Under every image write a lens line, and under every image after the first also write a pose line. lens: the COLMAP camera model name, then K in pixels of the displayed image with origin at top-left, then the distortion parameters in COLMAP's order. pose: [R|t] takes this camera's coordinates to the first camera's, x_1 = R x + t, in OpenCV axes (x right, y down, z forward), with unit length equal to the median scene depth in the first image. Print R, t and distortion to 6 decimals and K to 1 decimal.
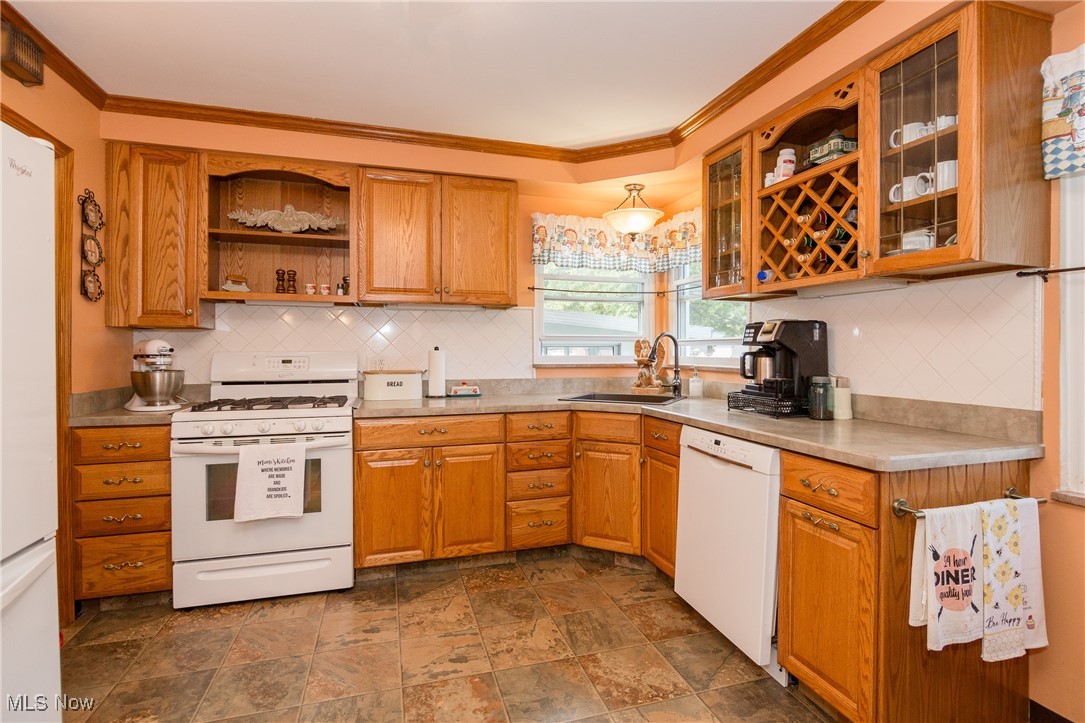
lens RADIAL K [[513.9, 0, 552.0], [0, 513.9, 355.2], [0, 0, 1]] dist [-0.010007, 0.000335]
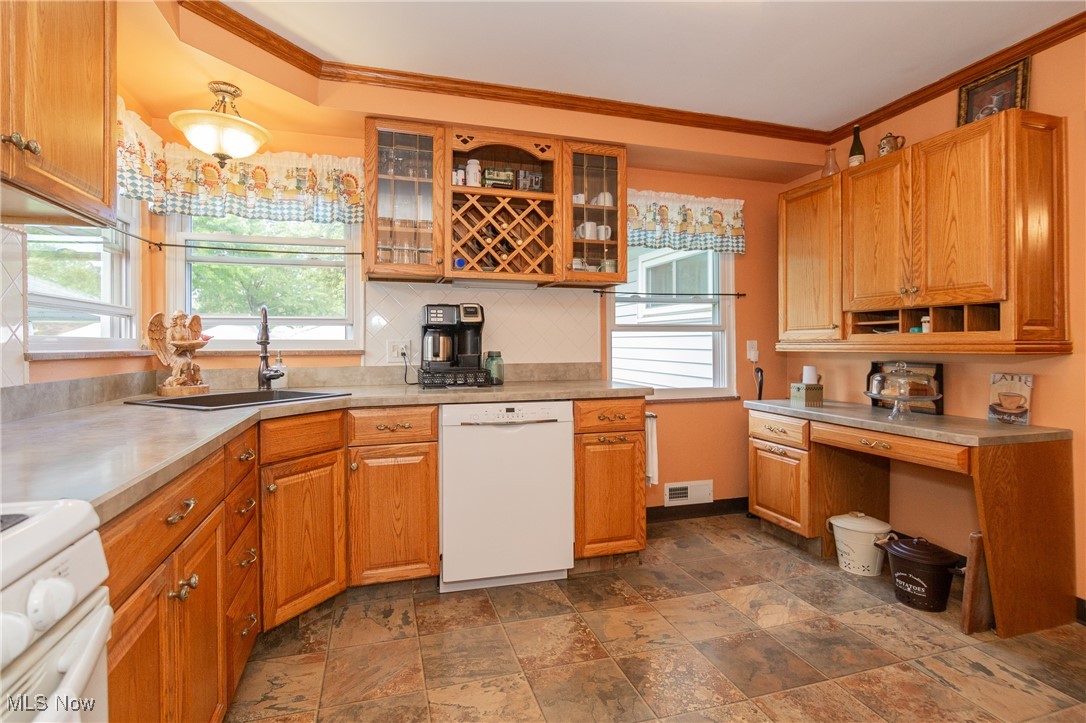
lens RADIAL K [[514.4, 0, 526.0], [0, 514.4, 346.6], [0, 0, 1]] dist [-0.010007, 0.000335]
pose [[0.051937, -0.004453, 0.998640, -0.456042], [0.015425, 0.999874, 0.003656, 0.016459], [-0.998531, 0.015214, 0.051999, 0.520569]]
